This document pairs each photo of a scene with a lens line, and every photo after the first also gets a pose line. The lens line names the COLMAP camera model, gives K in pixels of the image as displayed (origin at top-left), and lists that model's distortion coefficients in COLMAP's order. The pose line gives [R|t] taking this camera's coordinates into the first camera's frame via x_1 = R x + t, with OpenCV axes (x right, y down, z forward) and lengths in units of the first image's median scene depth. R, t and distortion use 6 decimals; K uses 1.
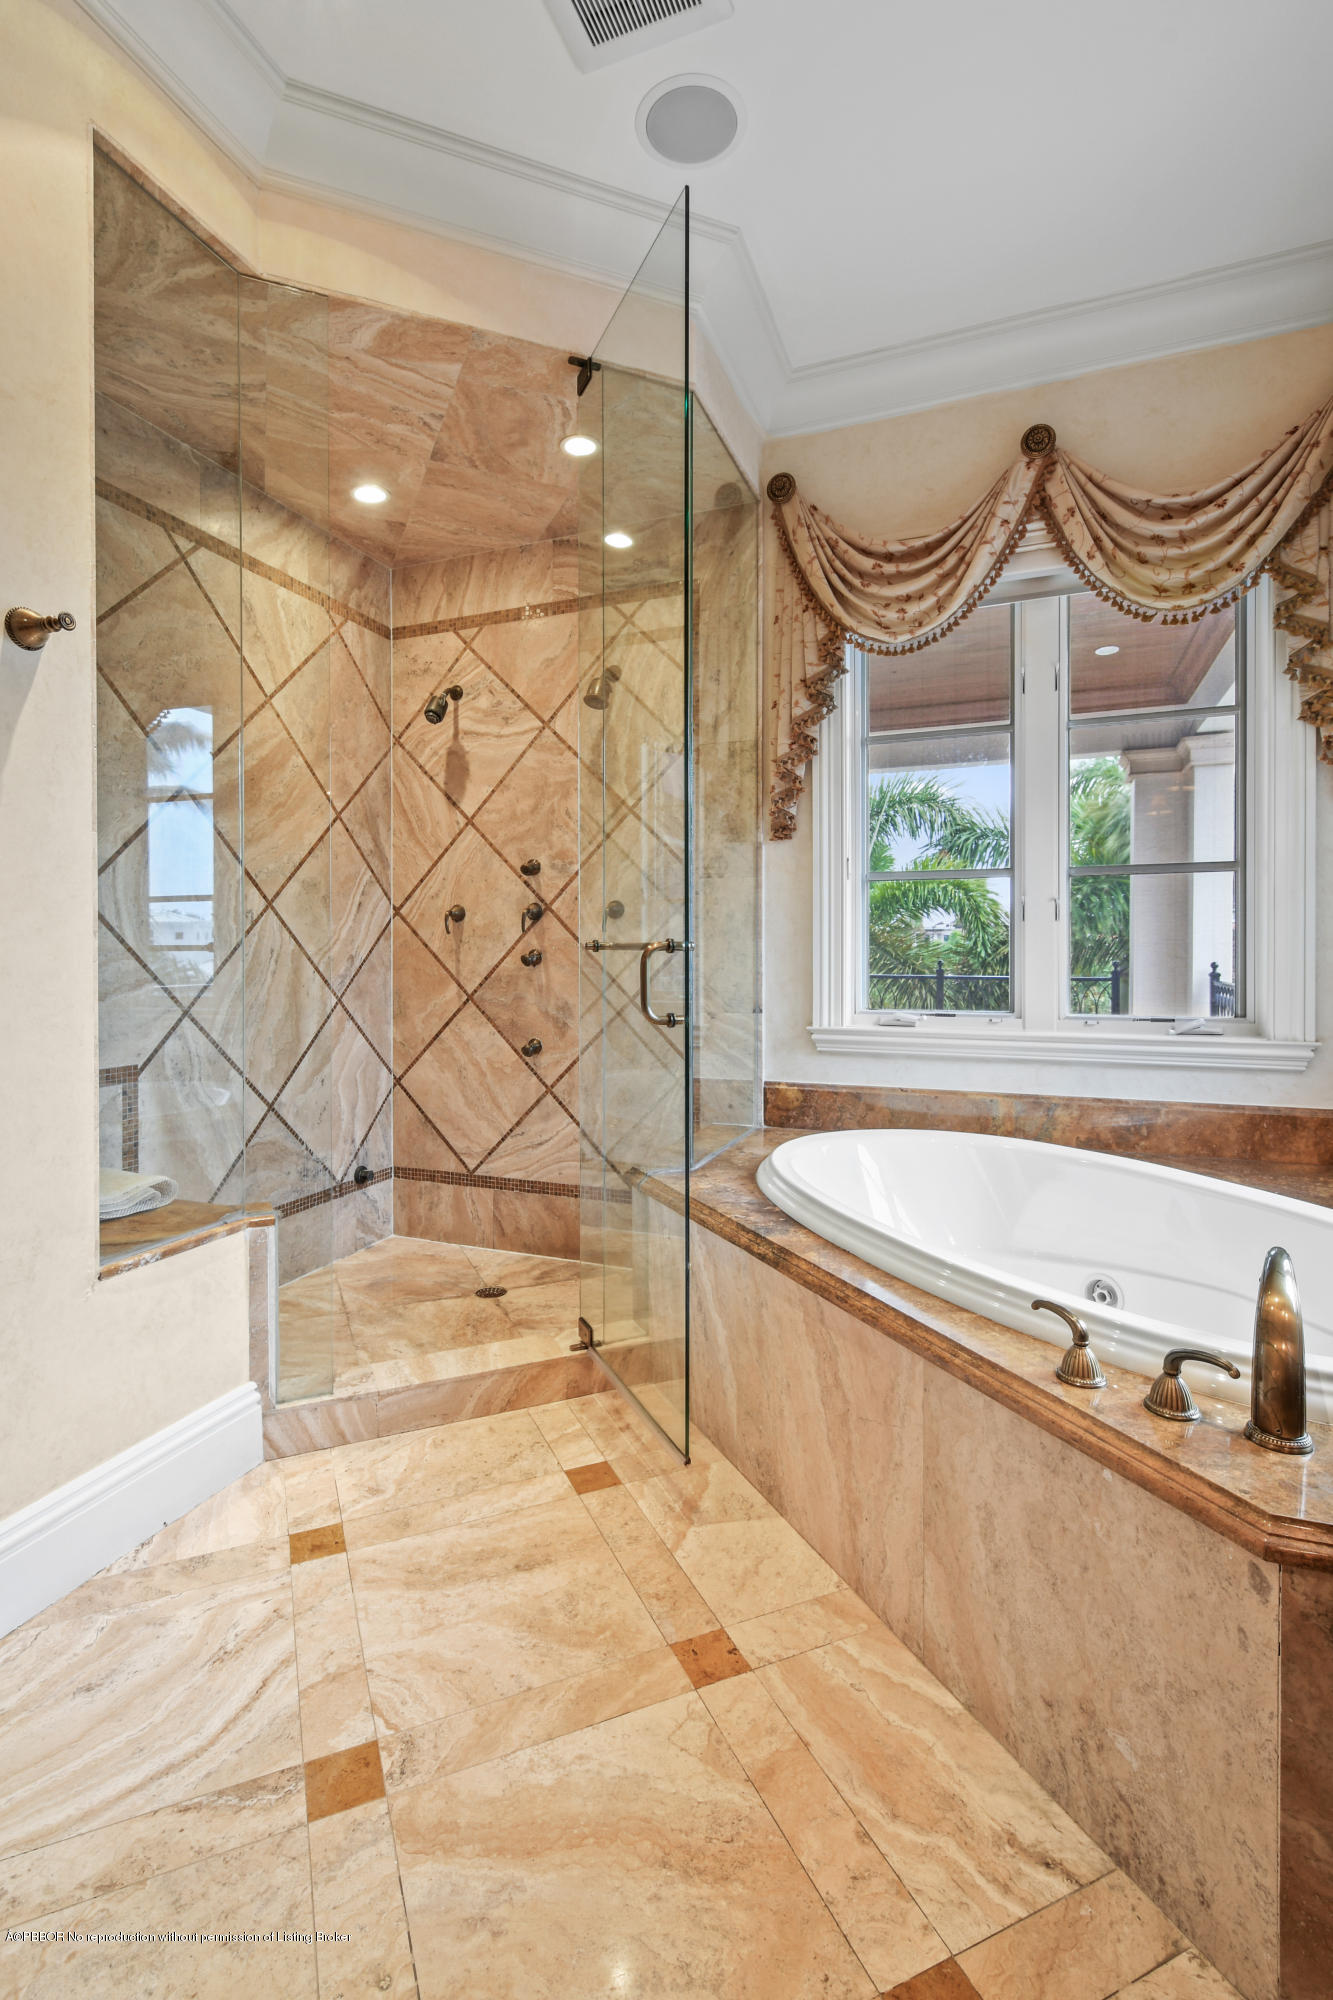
lens RADIAL K [[941.2, 0, 638.7], [0, 941.2, 952.4], [0, 0, 1]] dist [0.002726, -0.003471]
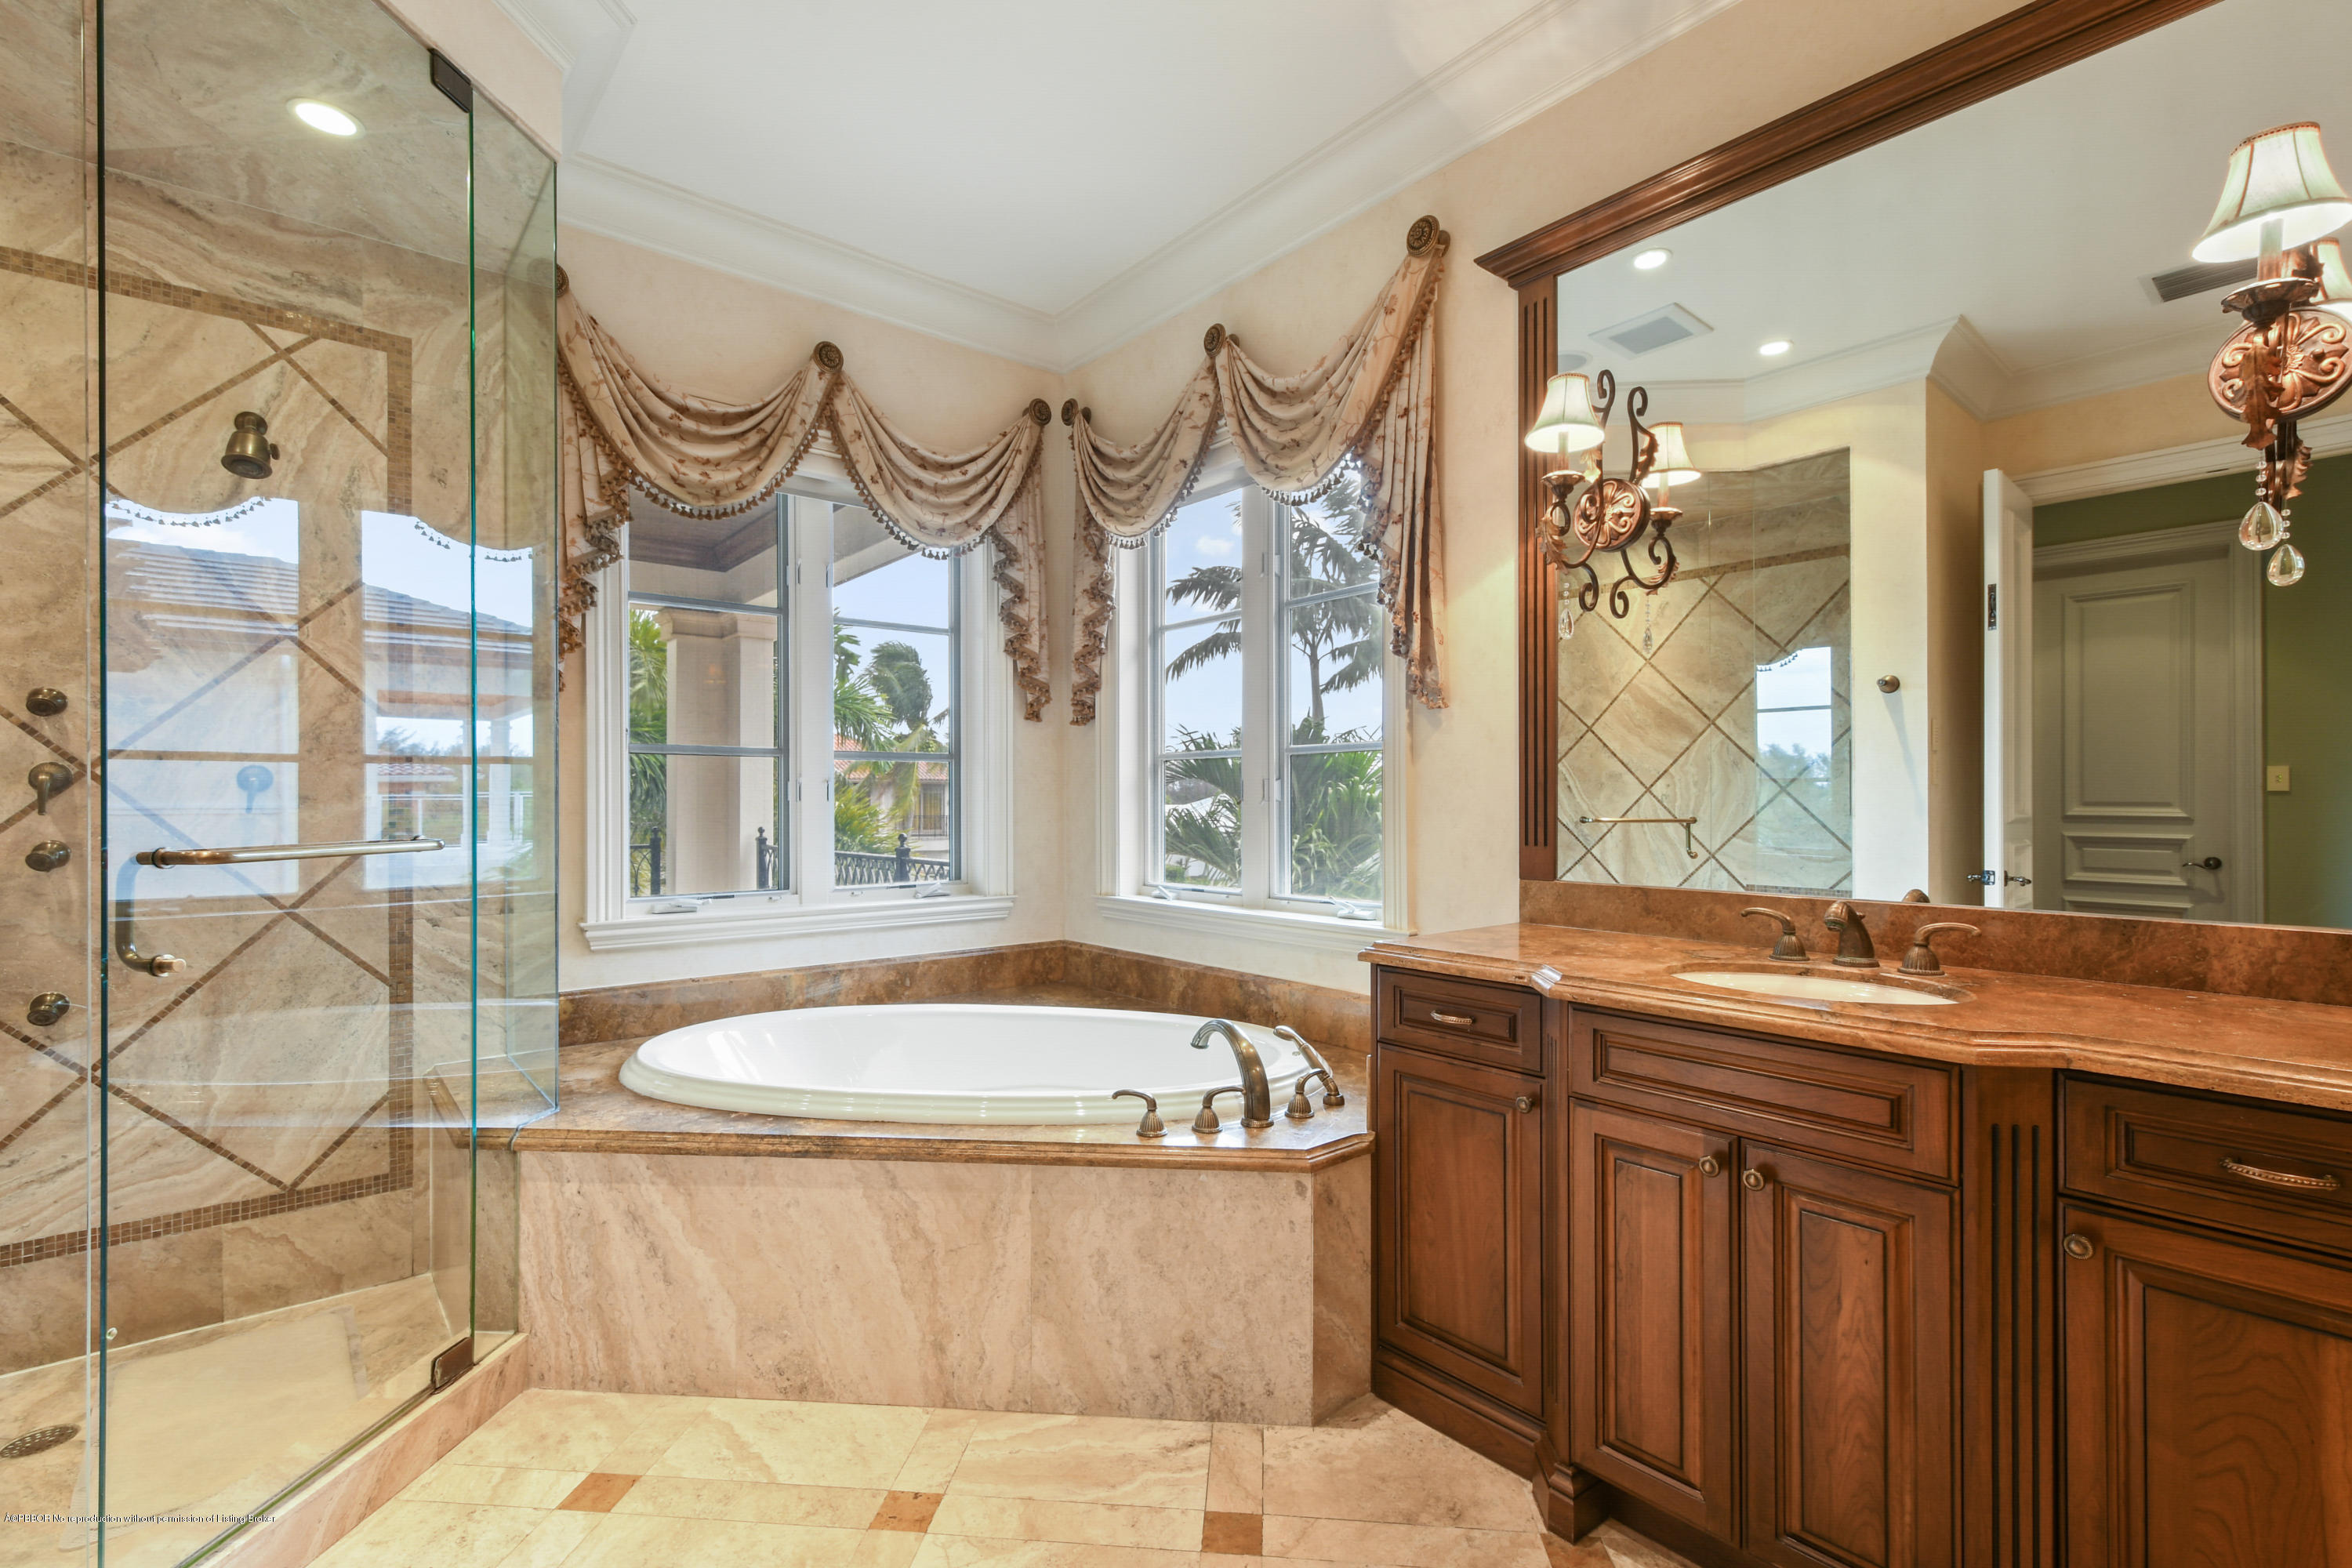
lens RADIAL K [[1052.0, 0, 1173.6], [0, 1052.0, 795.5], [0, 0, 1]] dist [0.007905, -0.000792]
pose [[0.472633, 0.005614, 0.881241, -0.456276], [0.003438, 0.999960, -0.008215, -0.029989], [-0.881253, 0.006912, 0.472595, 0.086050]]
